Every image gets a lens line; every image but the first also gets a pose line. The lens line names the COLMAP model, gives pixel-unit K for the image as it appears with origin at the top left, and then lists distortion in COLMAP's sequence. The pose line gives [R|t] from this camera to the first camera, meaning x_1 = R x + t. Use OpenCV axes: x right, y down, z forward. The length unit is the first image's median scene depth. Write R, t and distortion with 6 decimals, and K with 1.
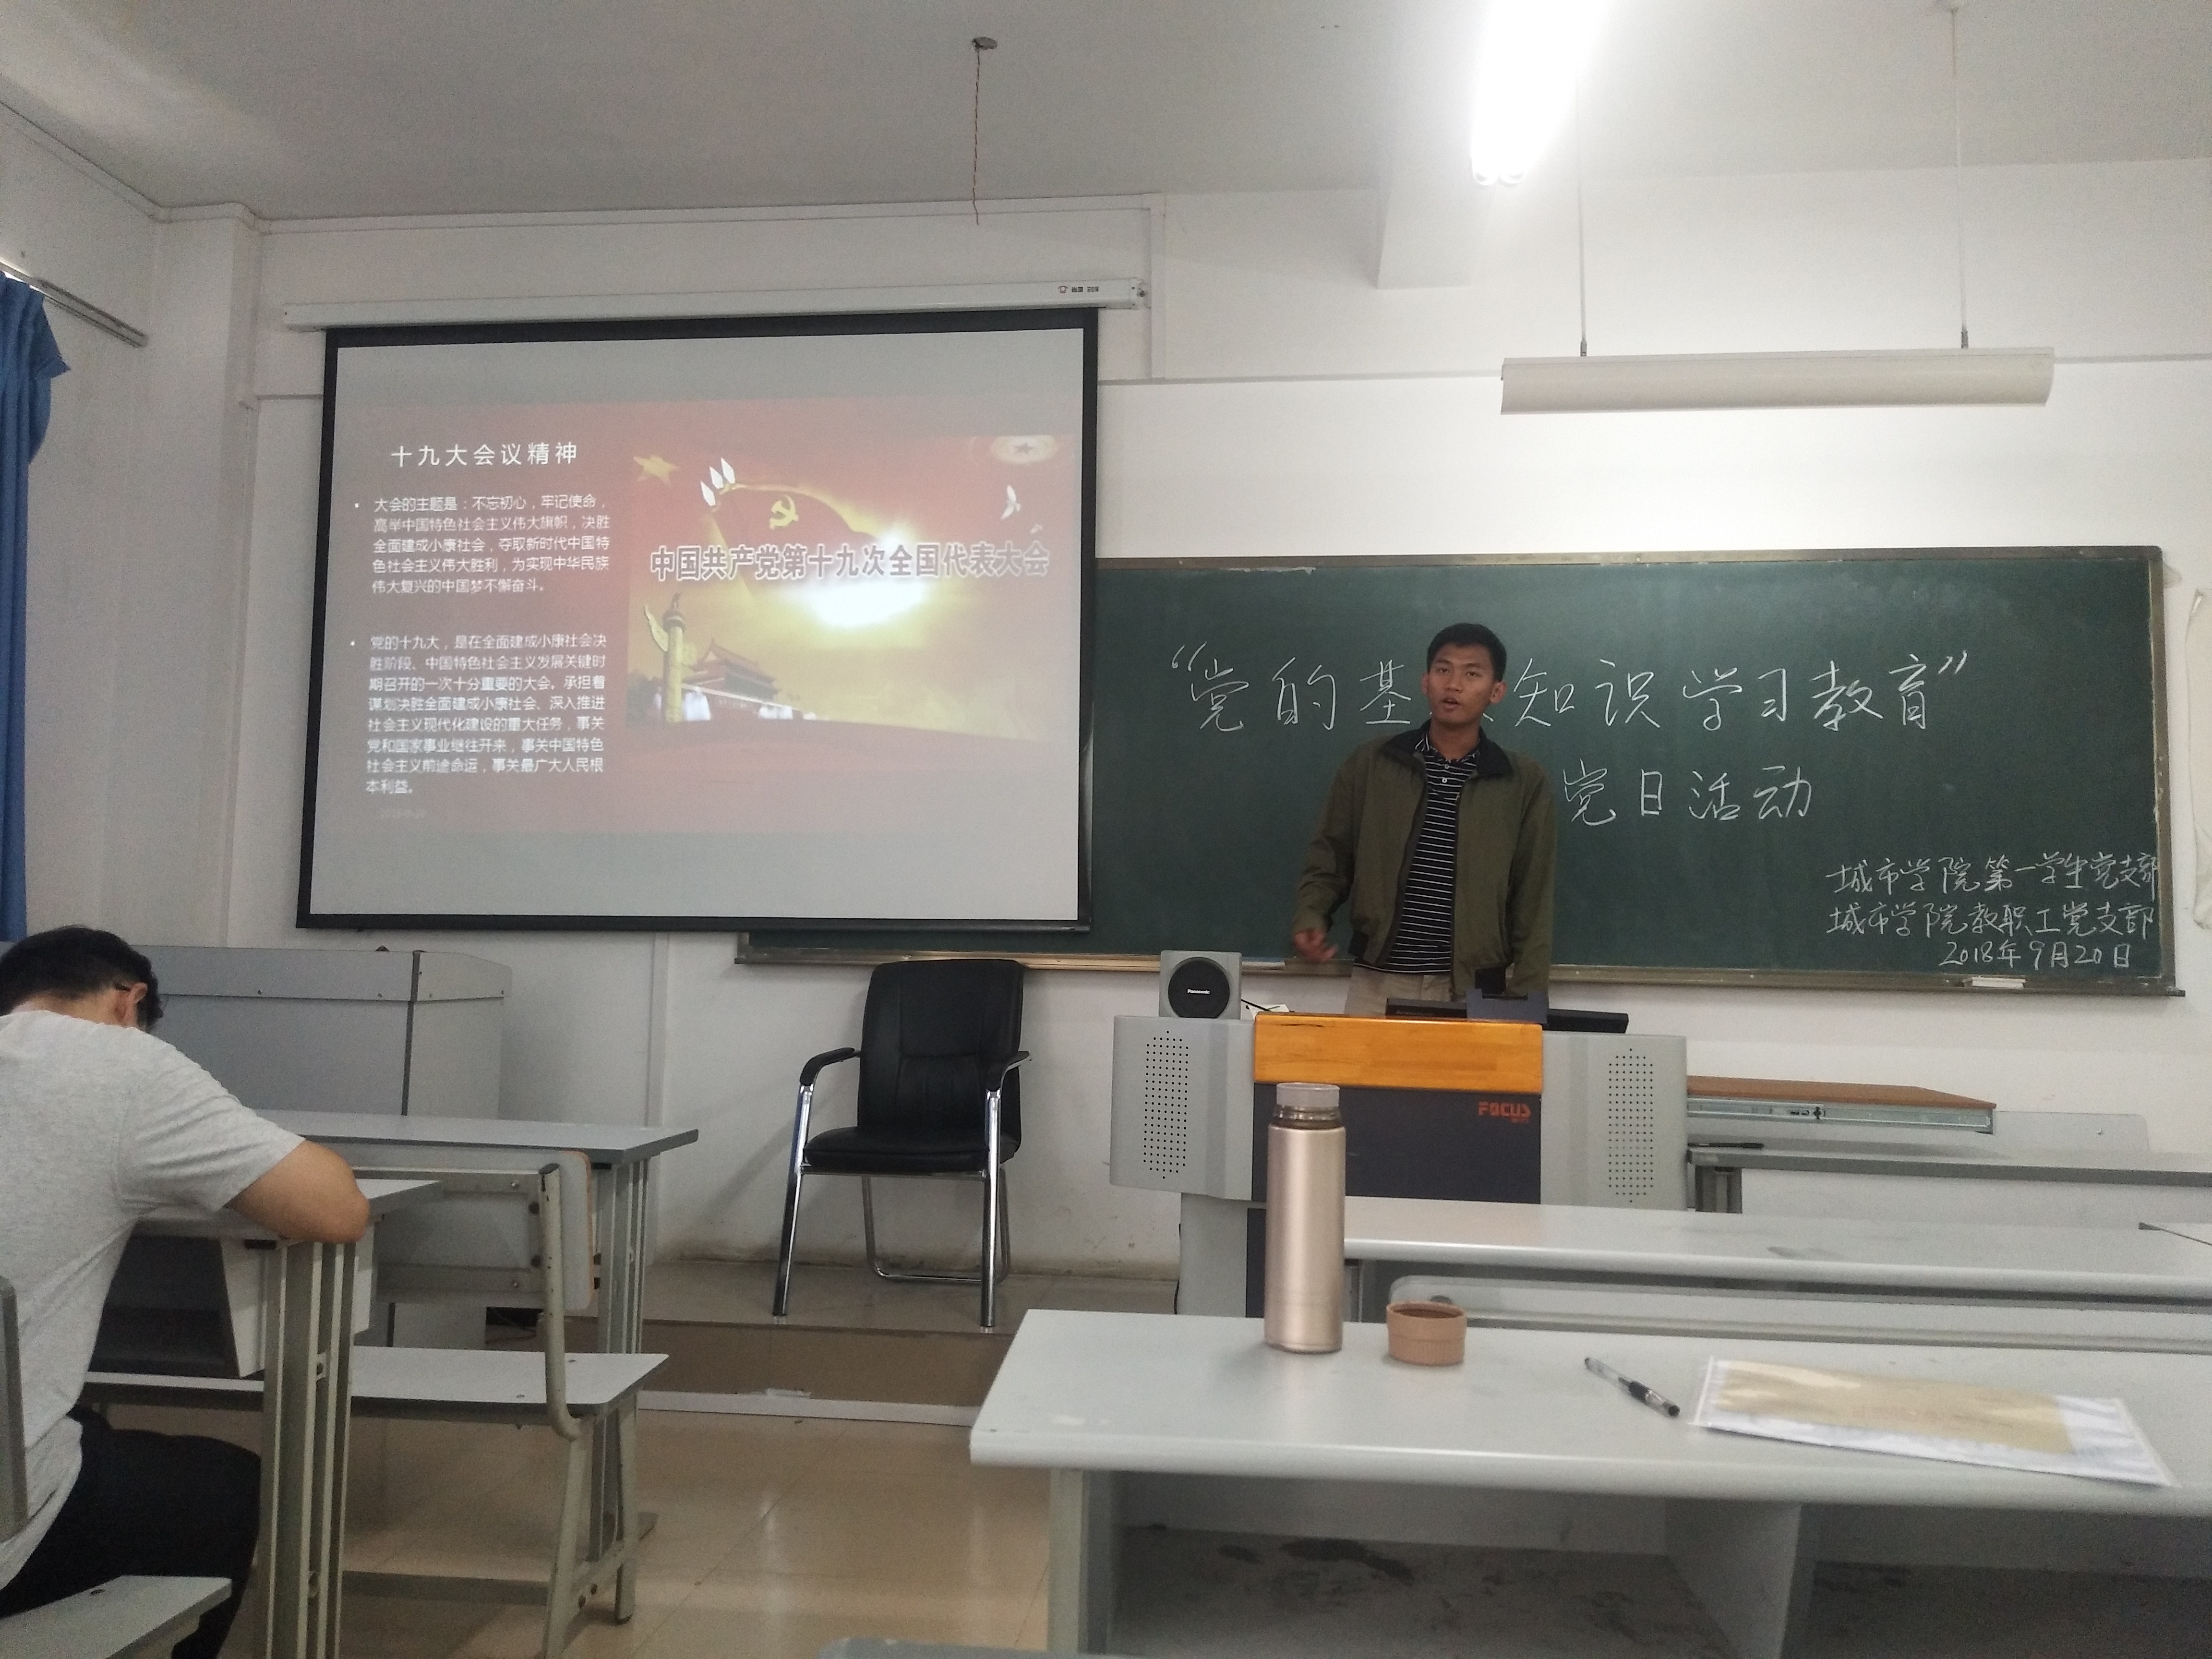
lens RADIAL K [[1707.9, 0, 1106.0], [0, 1707.9, 829.5], [0, 0, 1]] dist [0.083780, -0.129881]
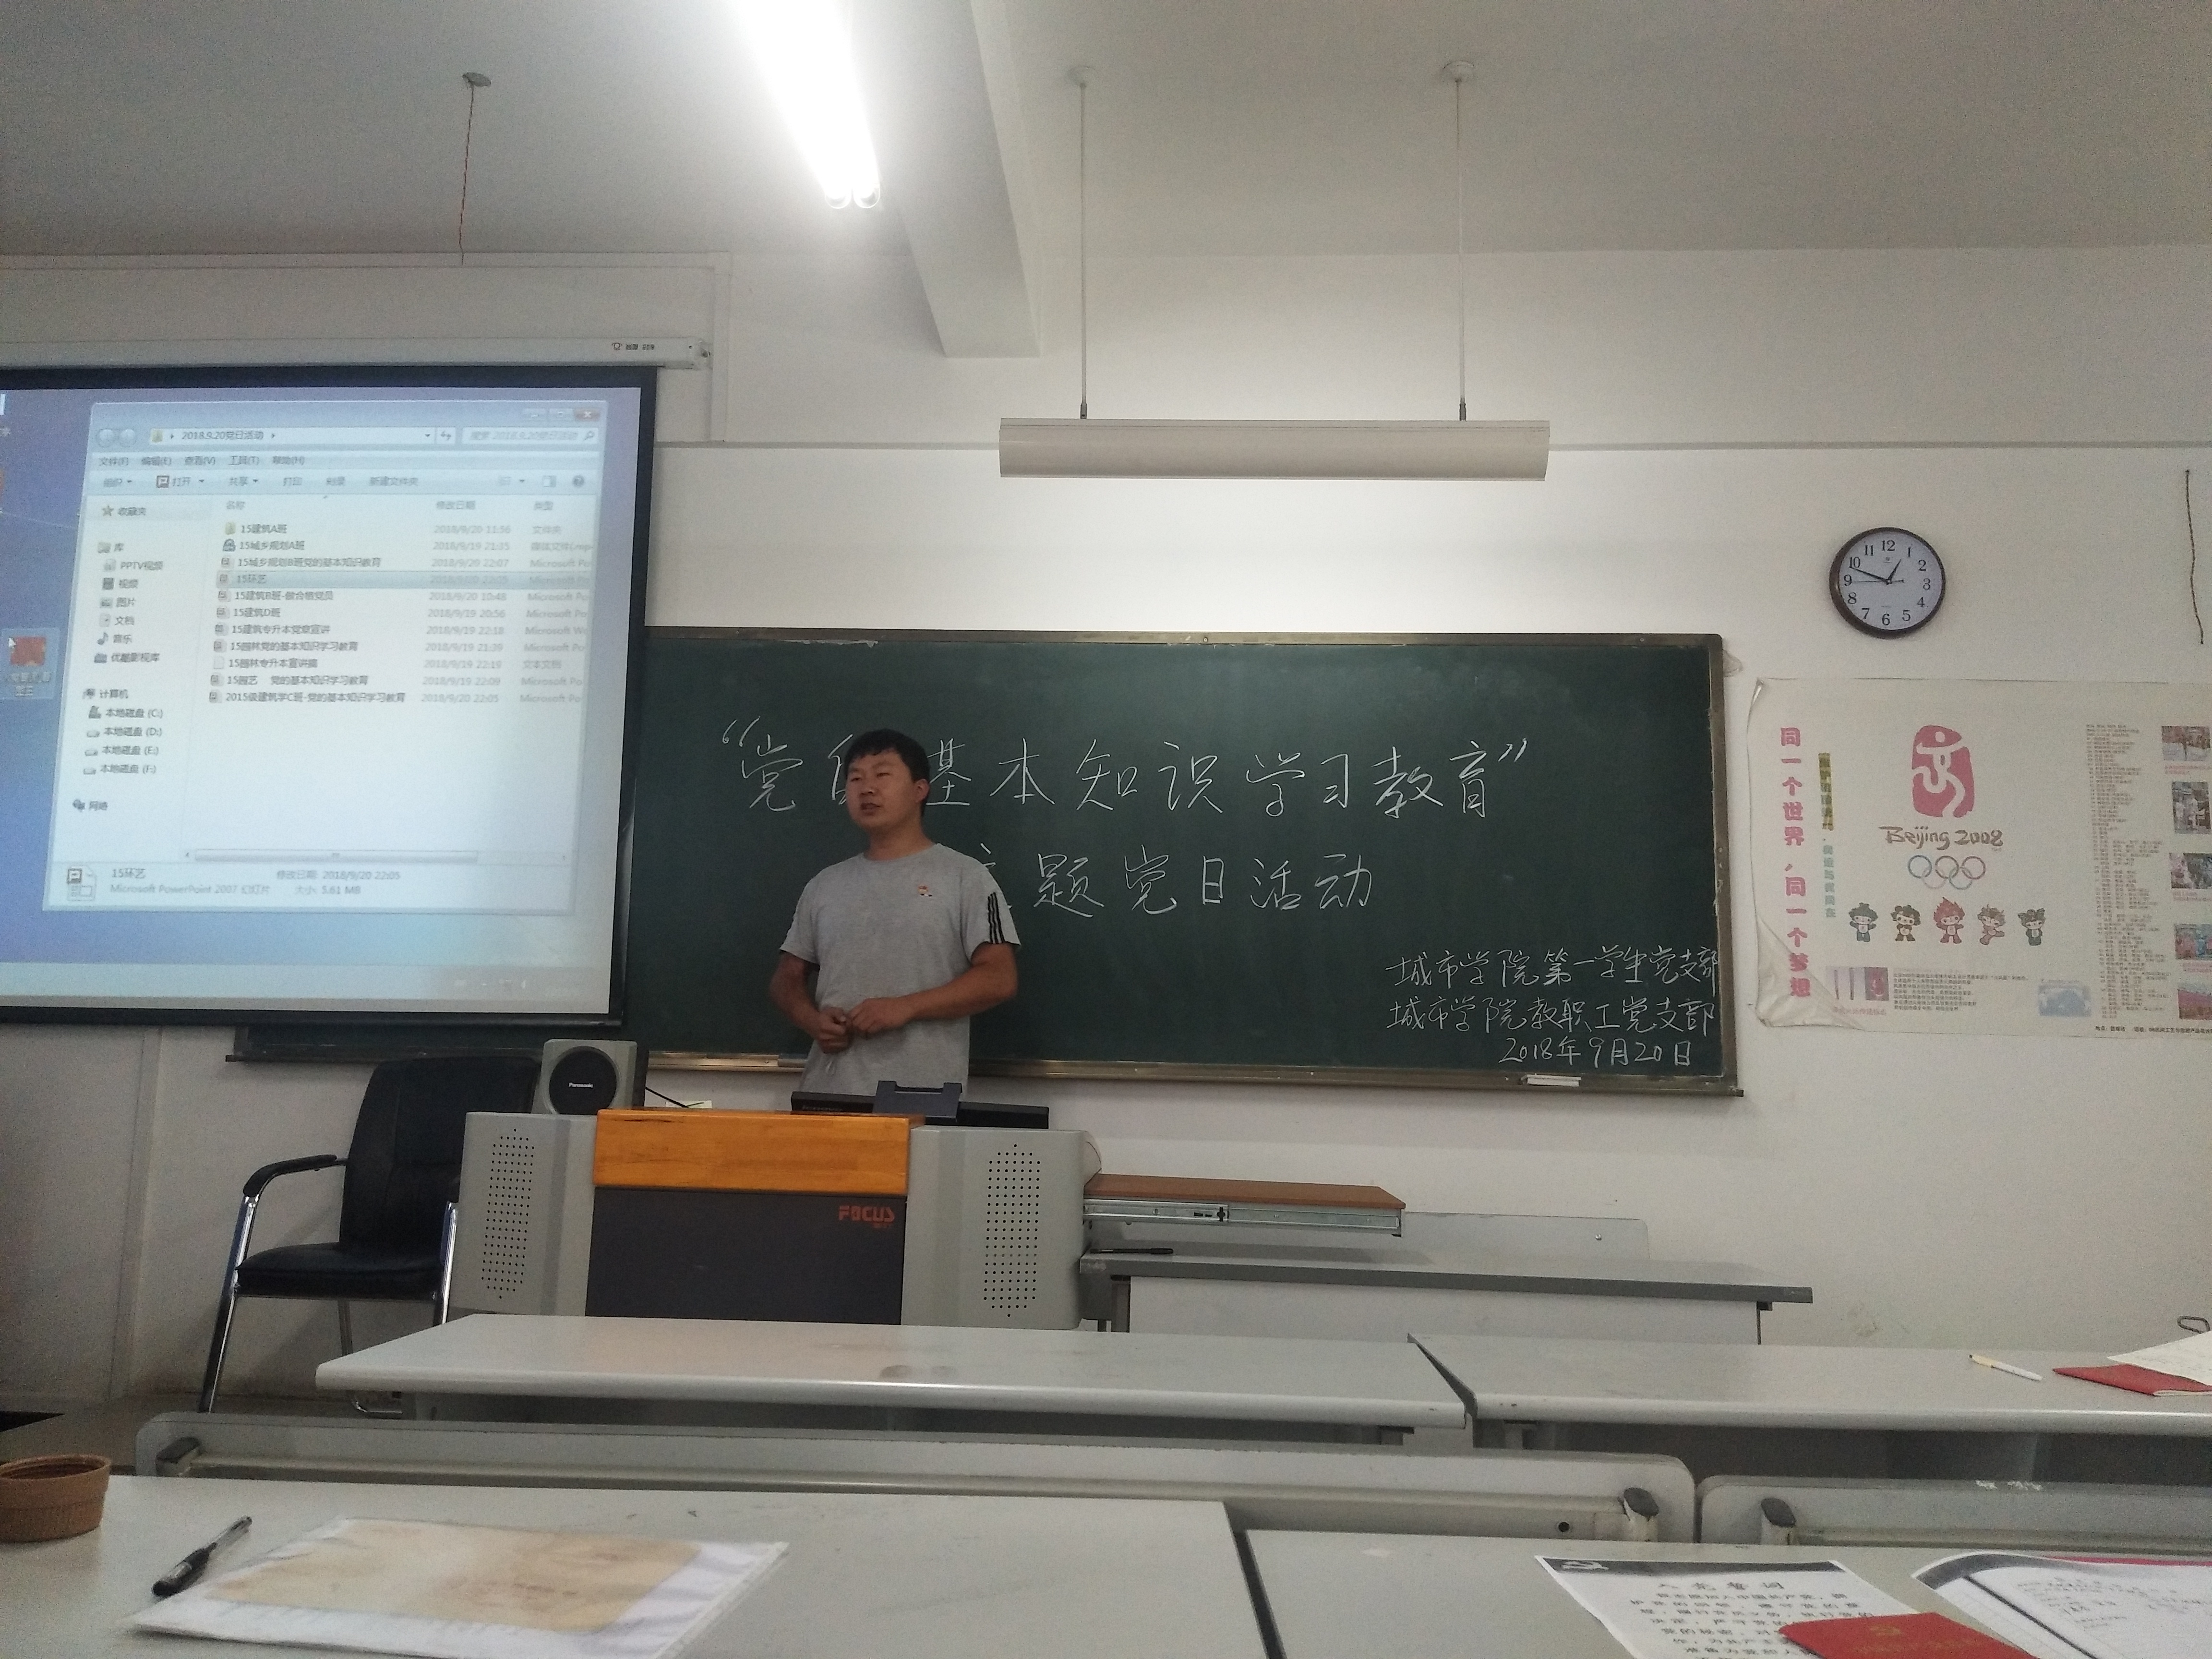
lens RADIAL K [[1707.9, 0, 1106.0], [0, 1707.9, 829.5], [0, 0, 1]] dist [0.083780, -0.129881]
pose [[0.997639, 0.011638, 0.067681, 0.197893], [-0.007120, 0.997753, -0.066614, 0.014474], [-0.068304, 0.065975, 0.995481, 0.056714]]
